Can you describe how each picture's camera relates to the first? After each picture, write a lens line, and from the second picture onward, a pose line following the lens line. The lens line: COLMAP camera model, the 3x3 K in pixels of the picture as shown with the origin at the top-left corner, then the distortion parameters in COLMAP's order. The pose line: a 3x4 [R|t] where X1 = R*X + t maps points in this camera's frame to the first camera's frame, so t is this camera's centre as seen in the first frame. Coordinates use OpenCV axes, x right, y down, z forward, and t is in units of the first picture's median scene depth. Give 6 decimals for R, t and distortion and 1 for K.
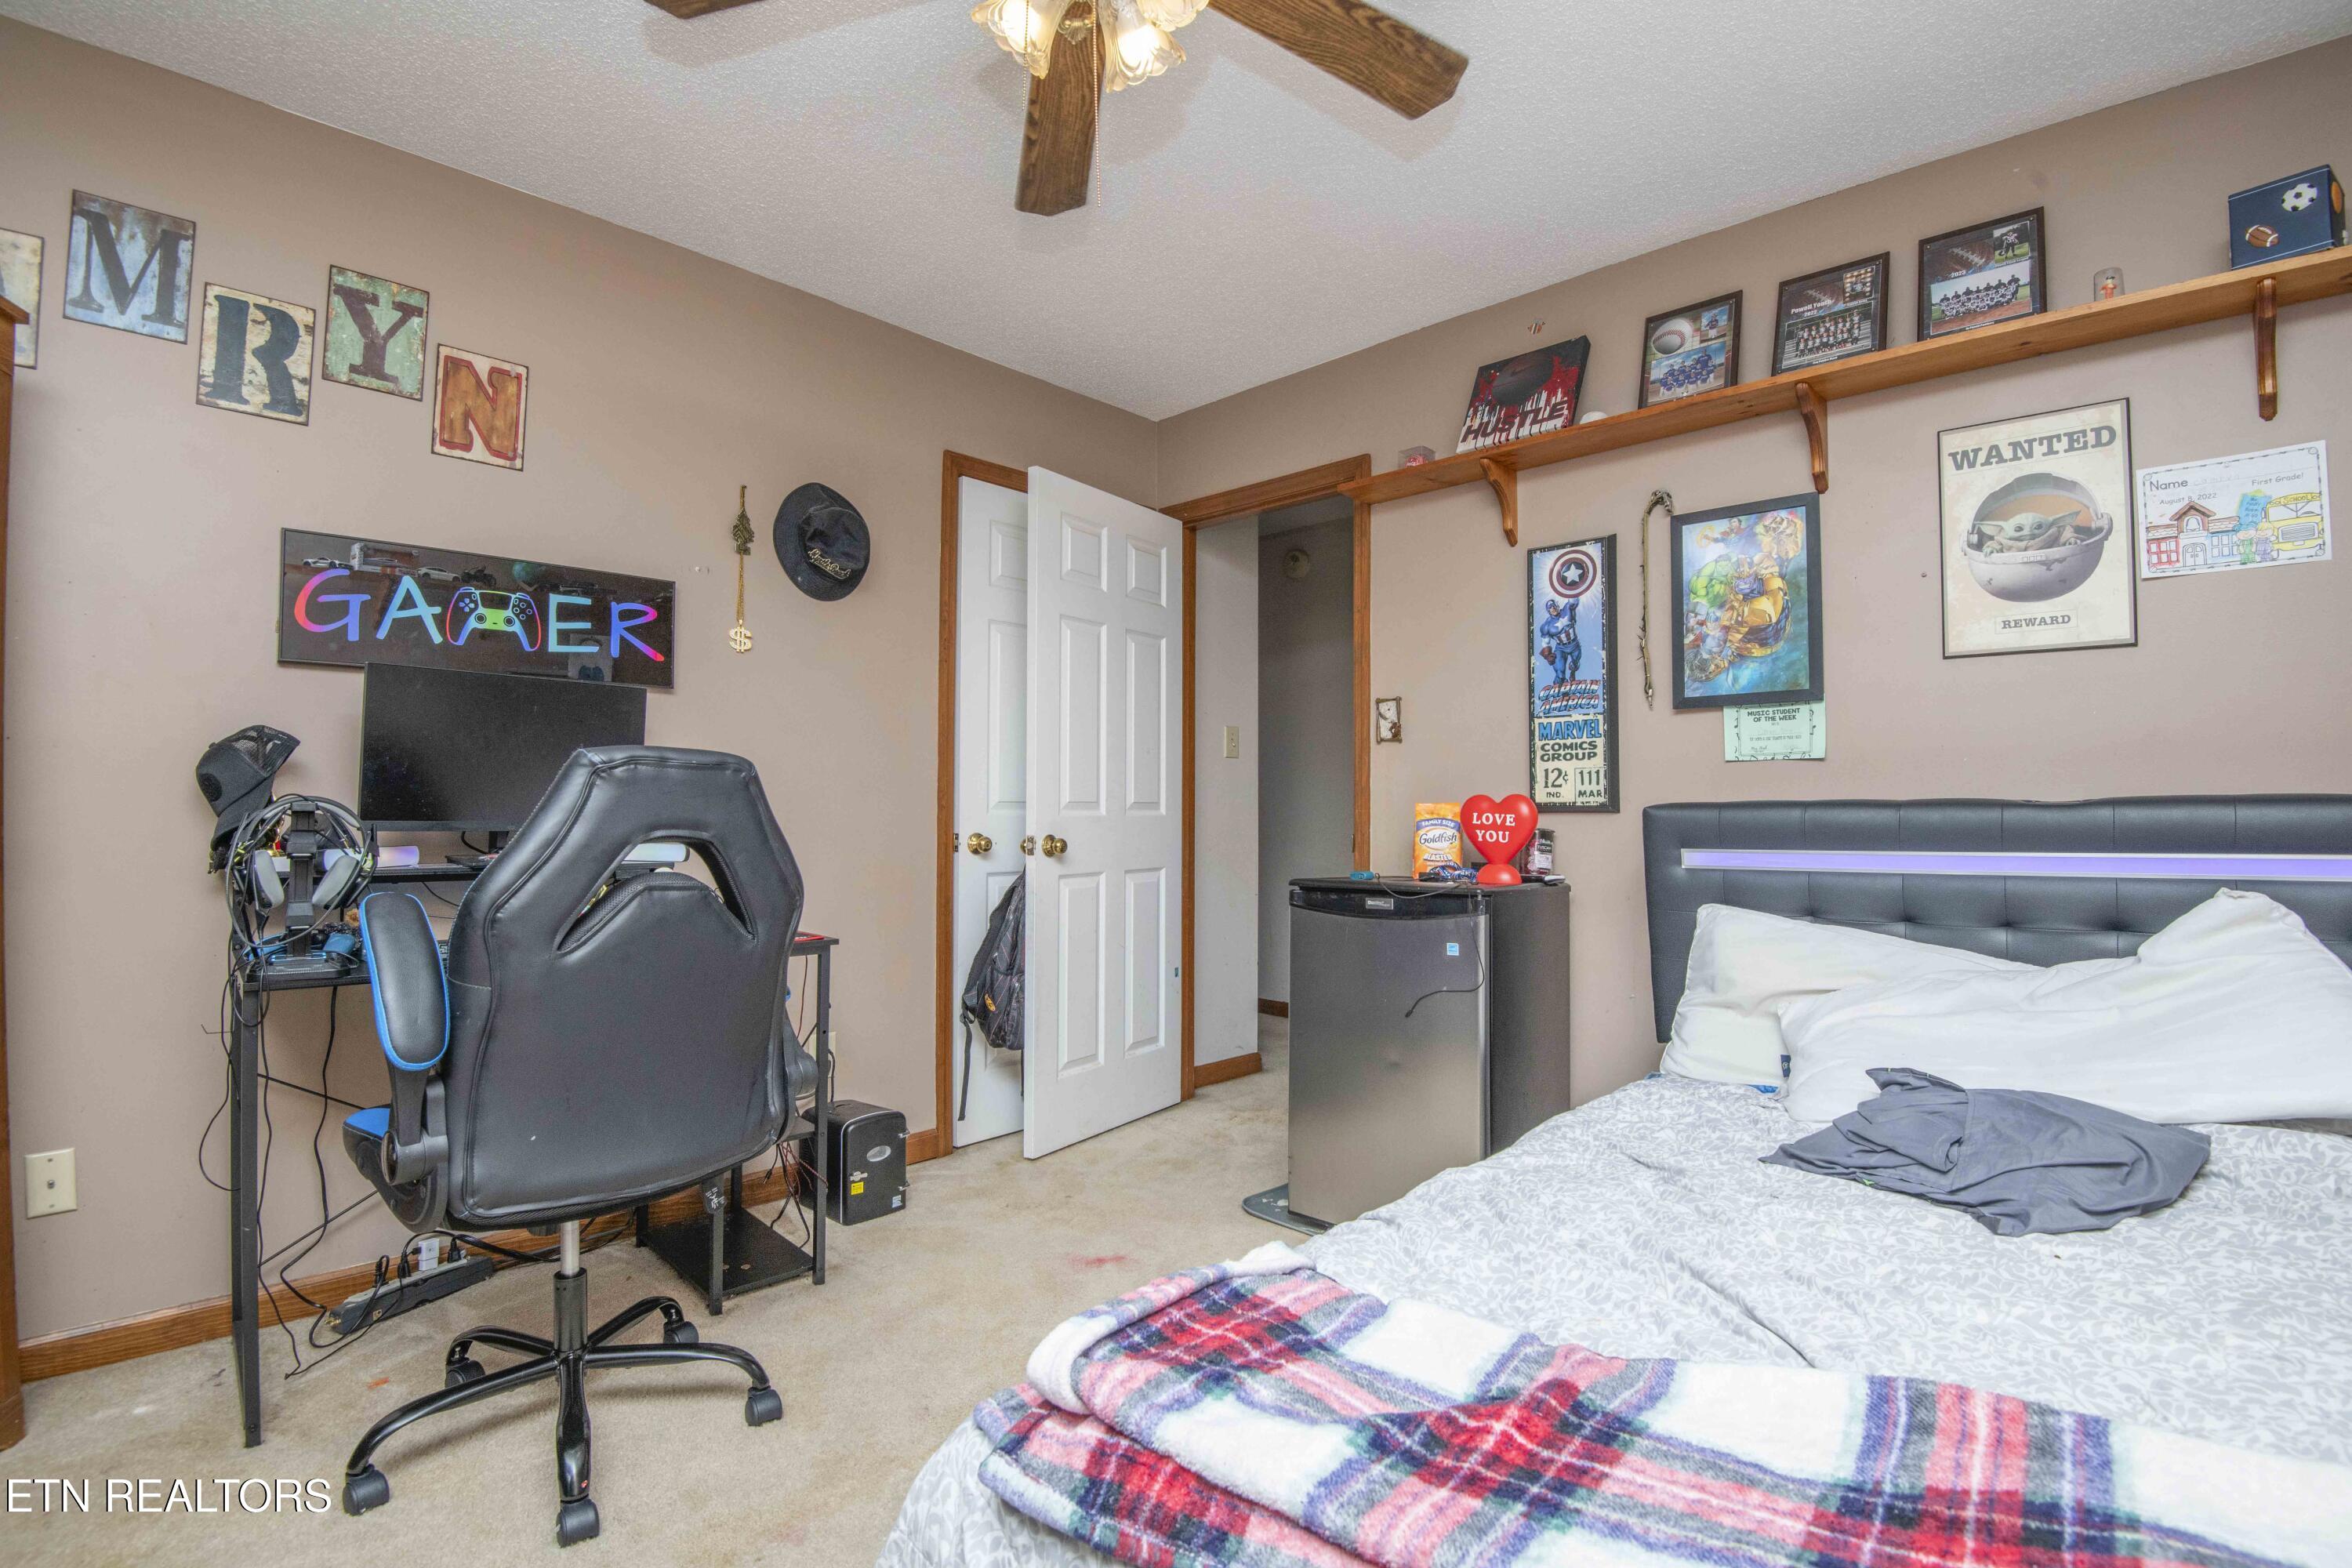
lens RADIAL K [[1078.7, 0, 1184.6], [0, 1078.7, 784.7], [0, 0, 1]] dist [-0.008190, -0.017326]
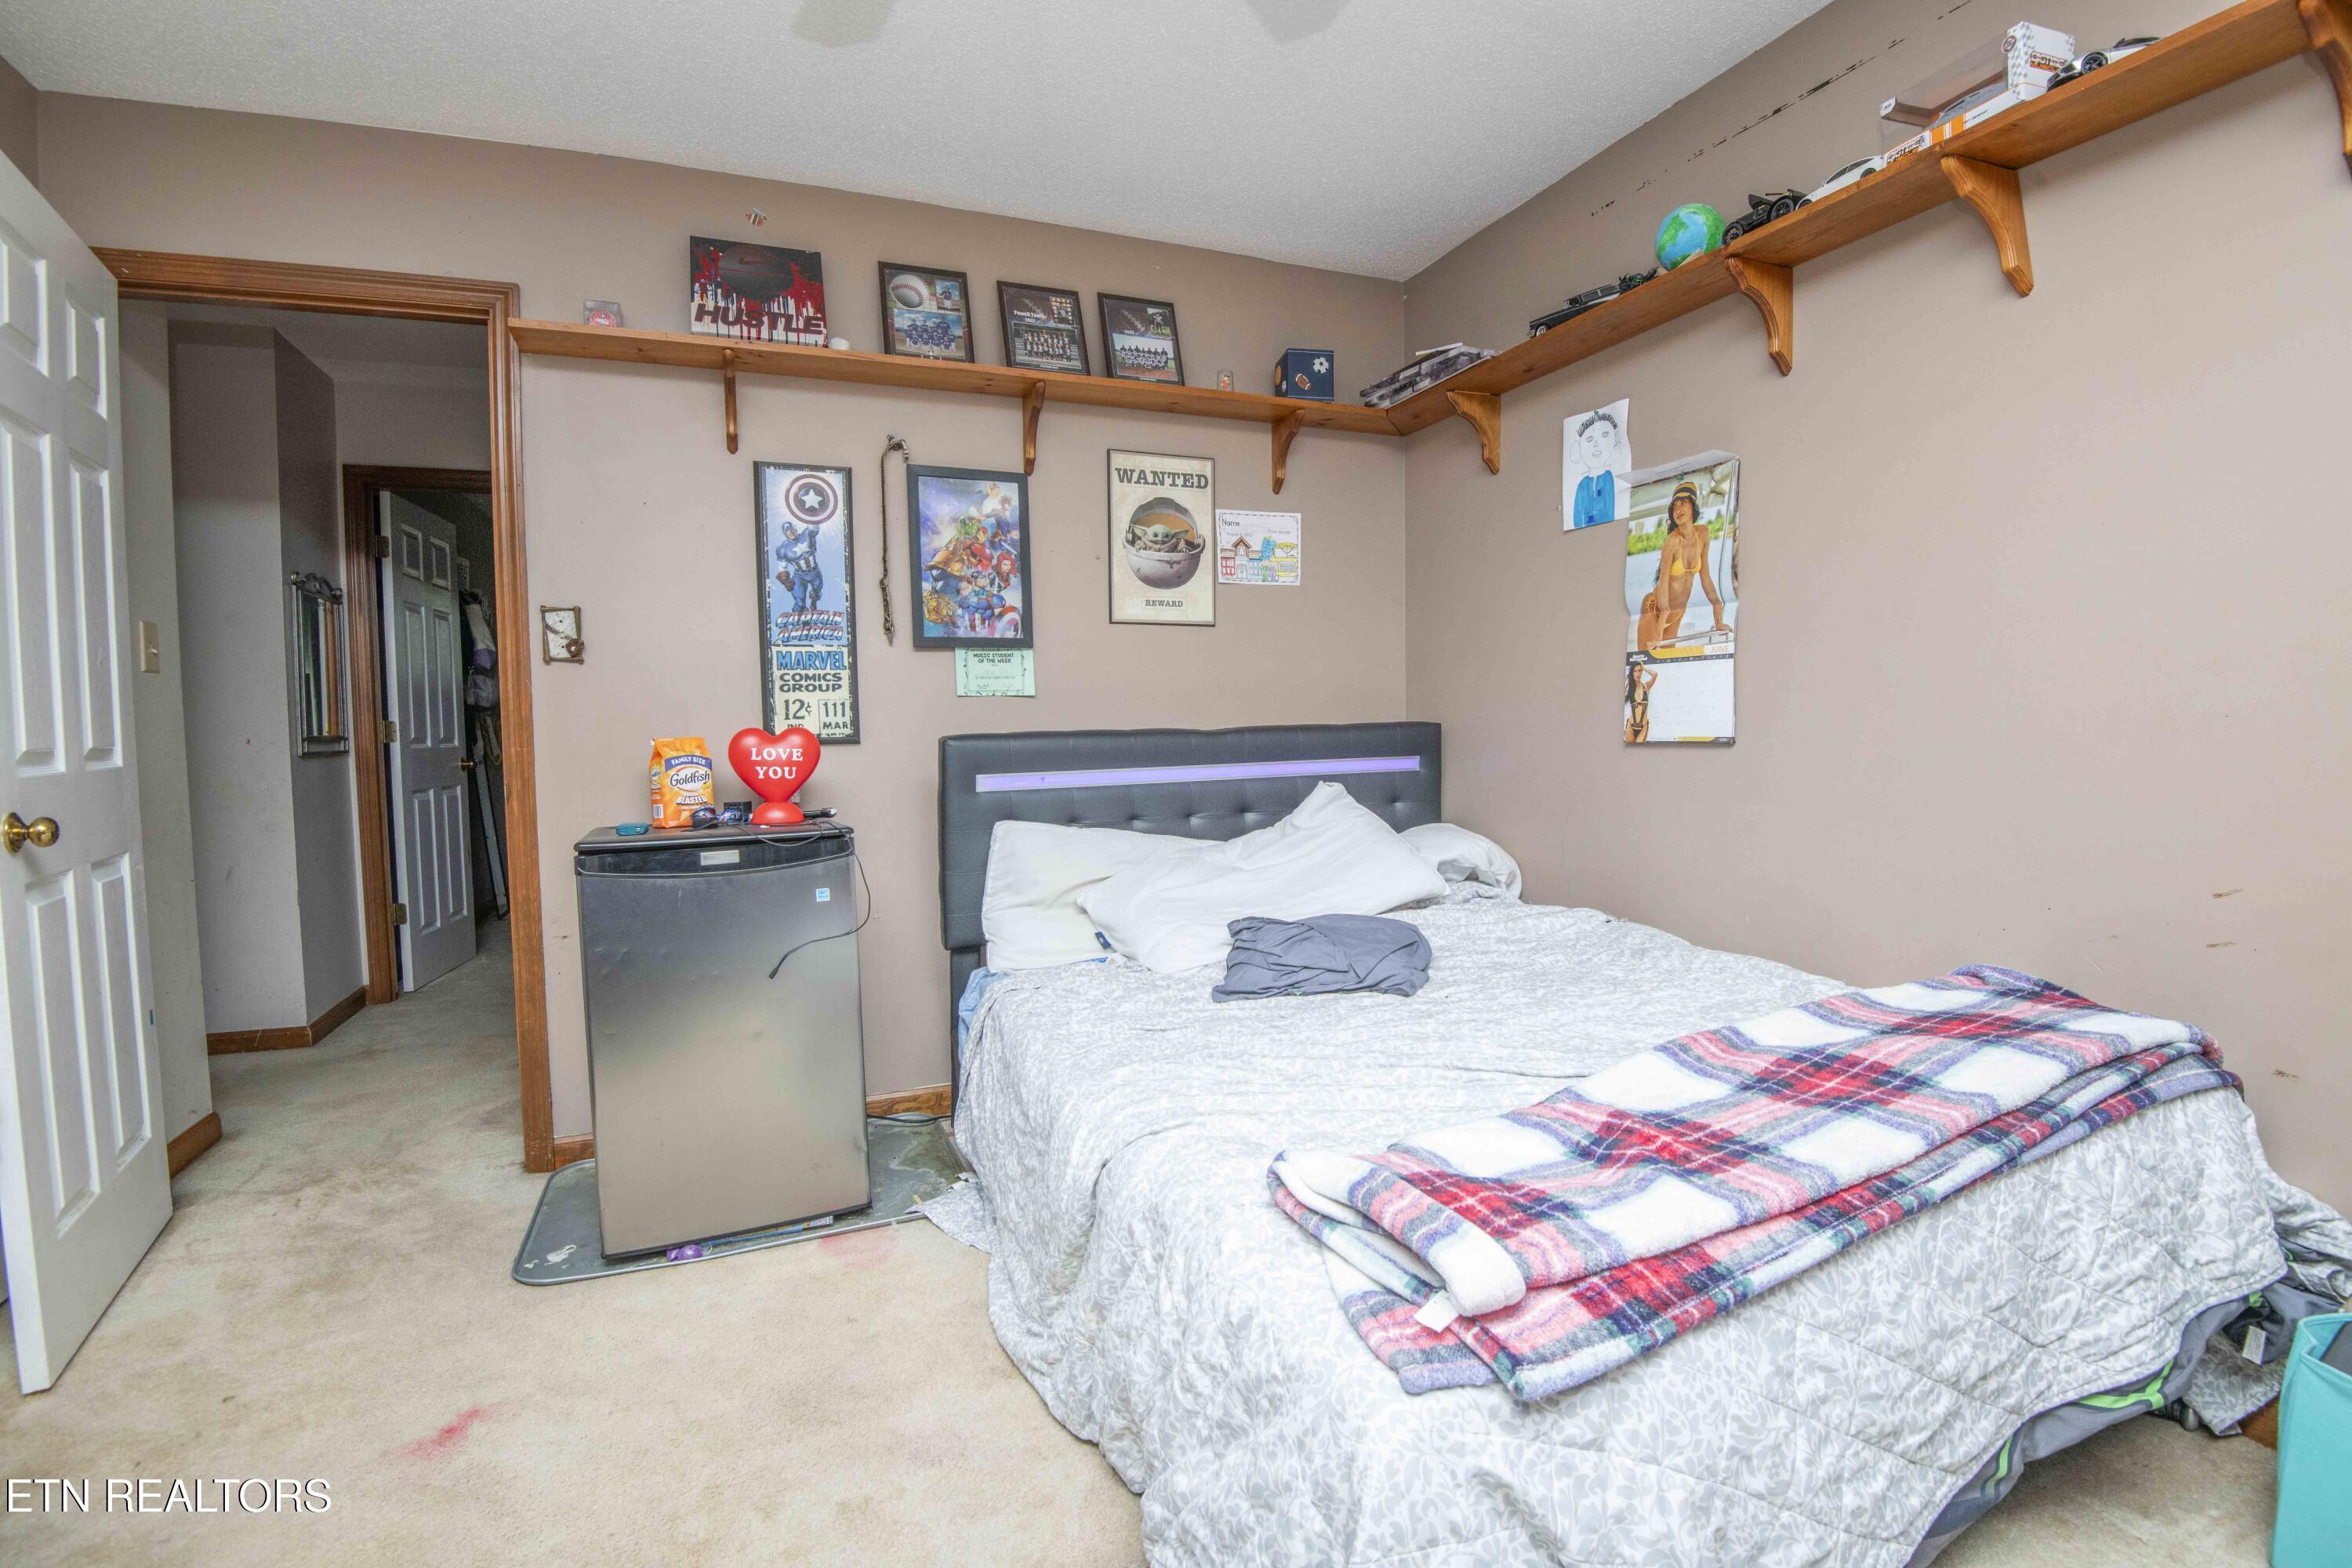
lens RADIAL K [[1078.7, 0, 1184.6], [0, 1078.7, 784.7], [0, 0, 1]] dist [-0.008190, -0.017326]
pose [[0.421239, -0.060345, 0.904940, -0.447695], [-0.006897, 0.997542, 0.069730, -0.009965], [-0.906923, -0.035615, 0.419788, 0.315150]]
